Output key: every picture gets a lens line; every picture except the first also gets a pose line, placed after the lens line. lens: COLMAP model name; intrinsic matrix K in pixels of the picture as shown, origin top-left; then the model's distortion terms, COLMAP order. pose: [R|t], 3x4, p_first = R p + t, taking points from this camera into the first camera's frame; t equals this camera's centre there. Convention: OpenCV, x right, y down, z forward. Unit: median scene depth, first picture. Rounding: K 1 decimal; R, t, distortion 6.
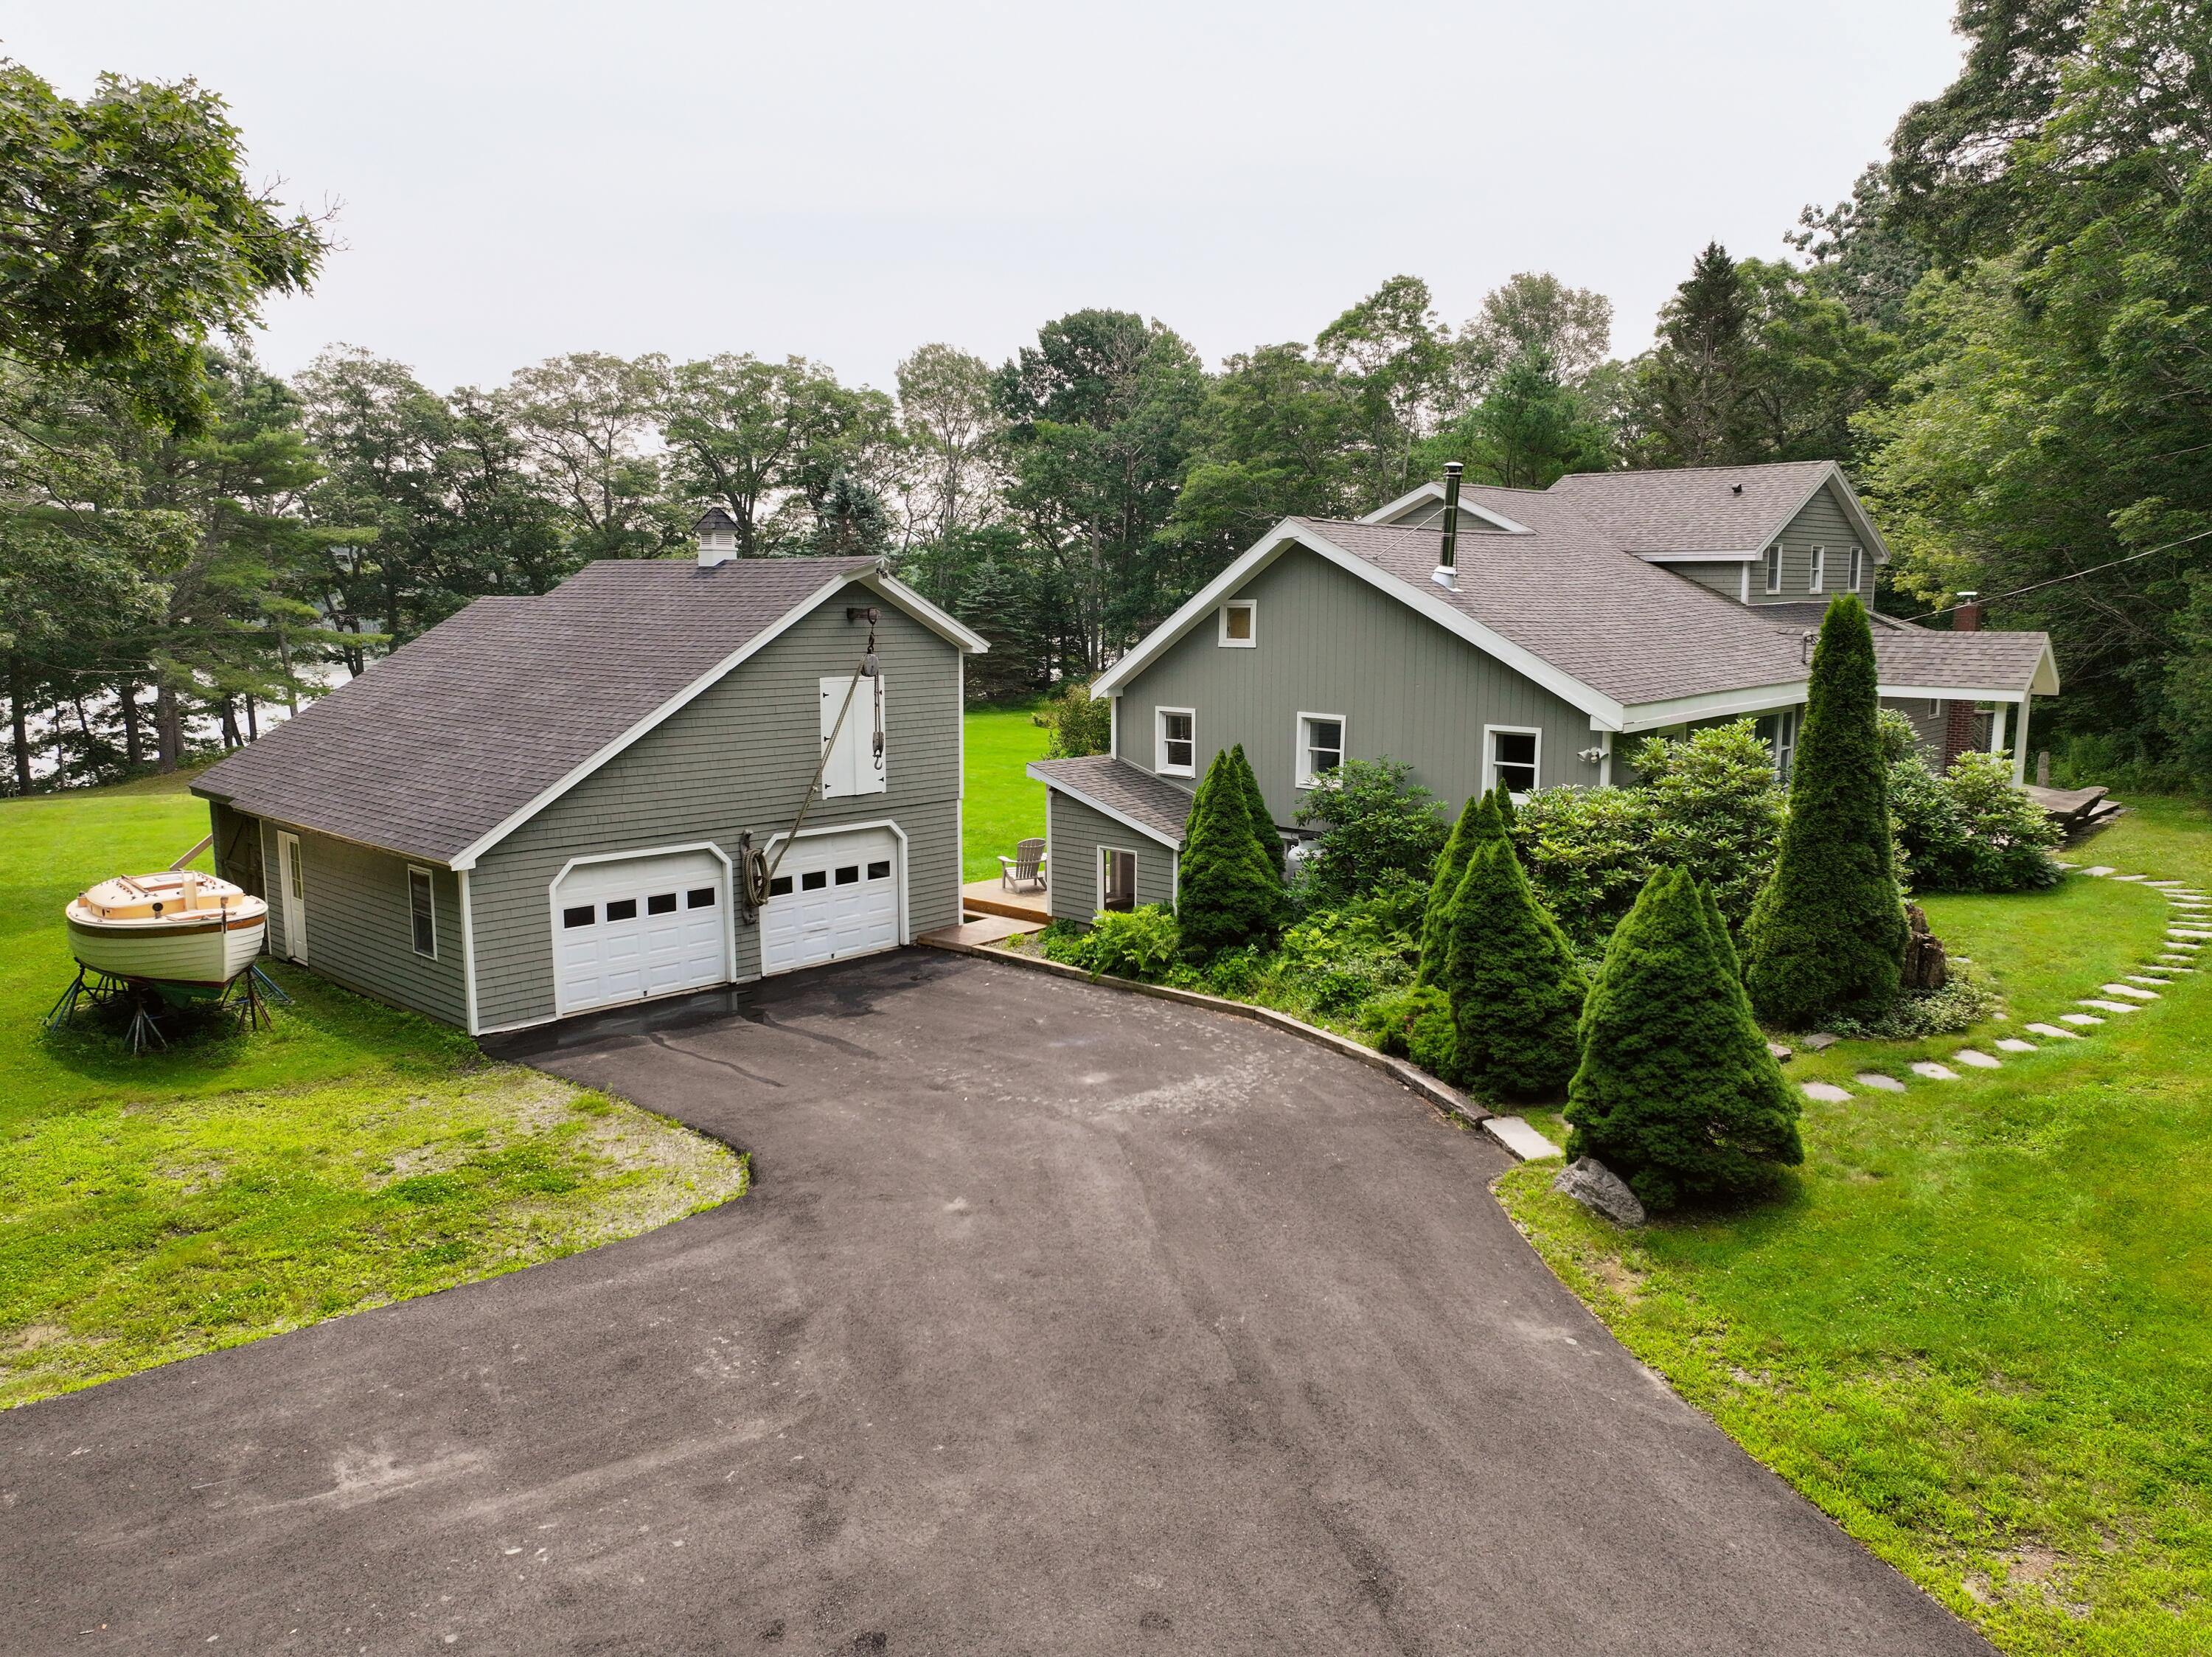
lens RADIAL K [[1556.6, 0, 1106.0], [0, 1556.6, 828.5], [0, 0, 1]] dist [0.002793, -0.000958]
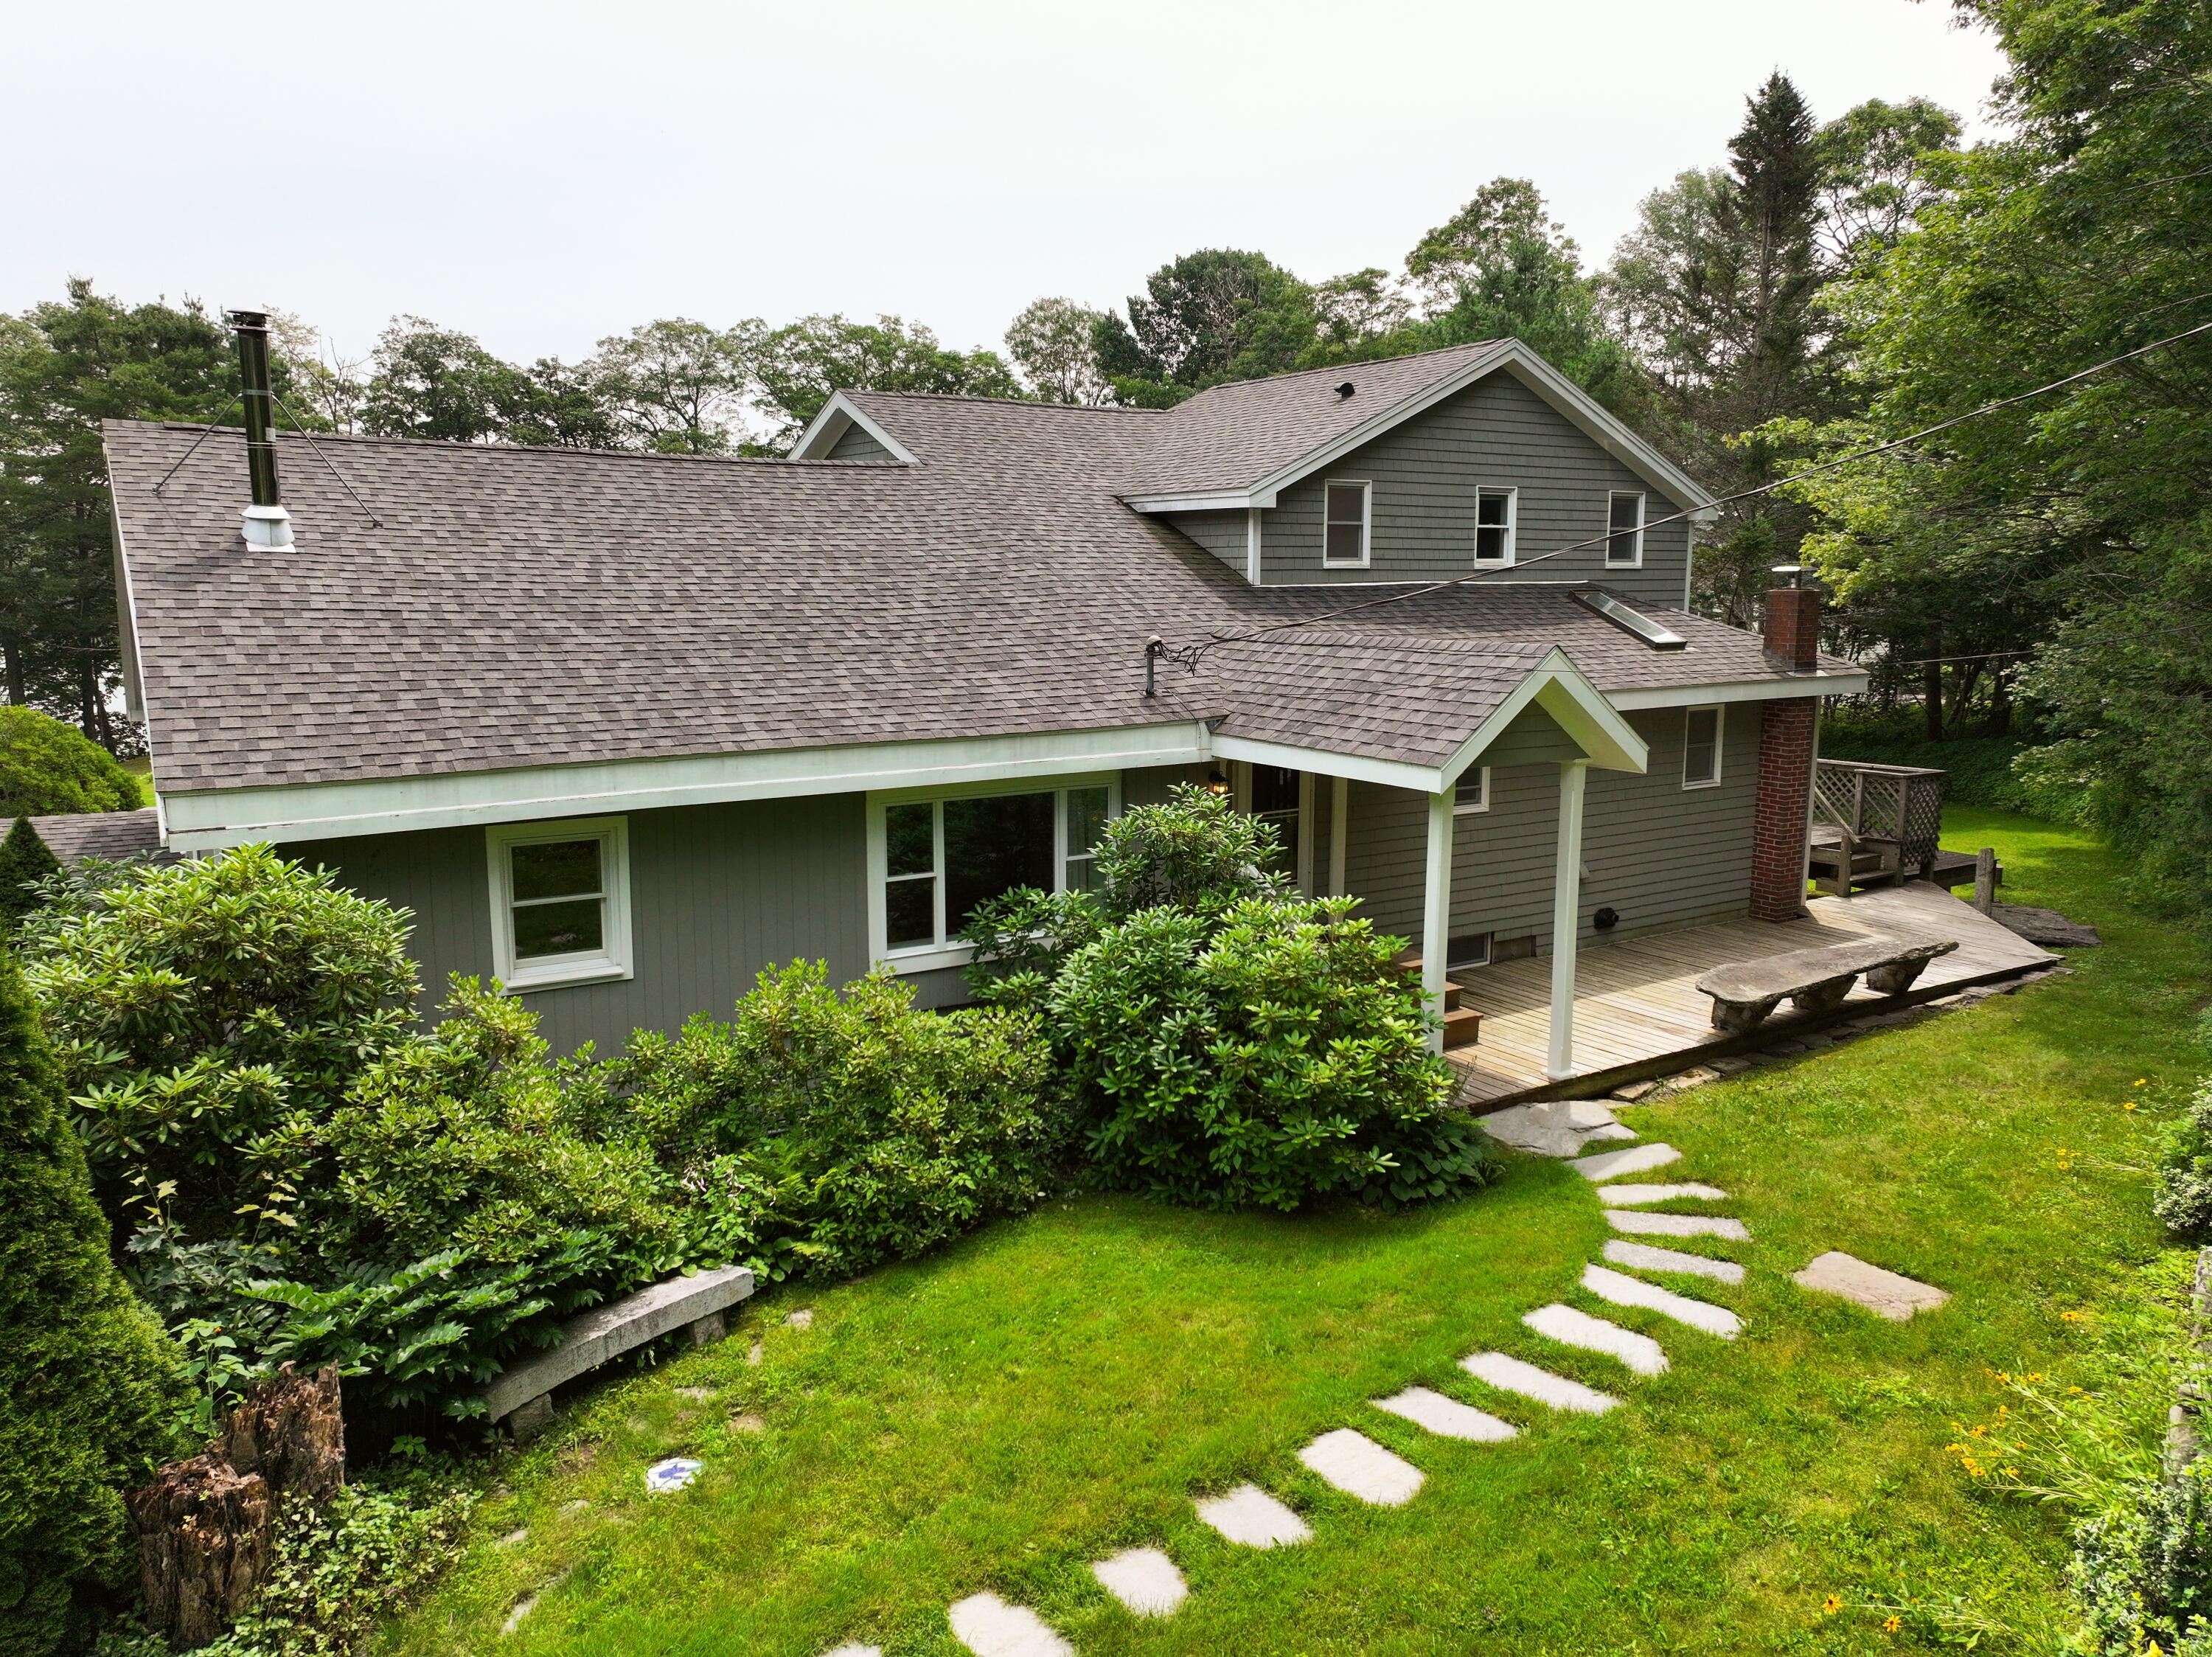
lens RADIAL K [[1556.6, 0, 1106.0], [0, 1556.6, 828.5], [0, 0, 1]] dist [0.002793, -0.000958]
pose [[0.966485, 0.045854, -0.252595, 0.177969], [-0.043786, 0.998946, 0.013807, -0.020621], [0.252962, -0.002284, 0.967473, 0.149163]]
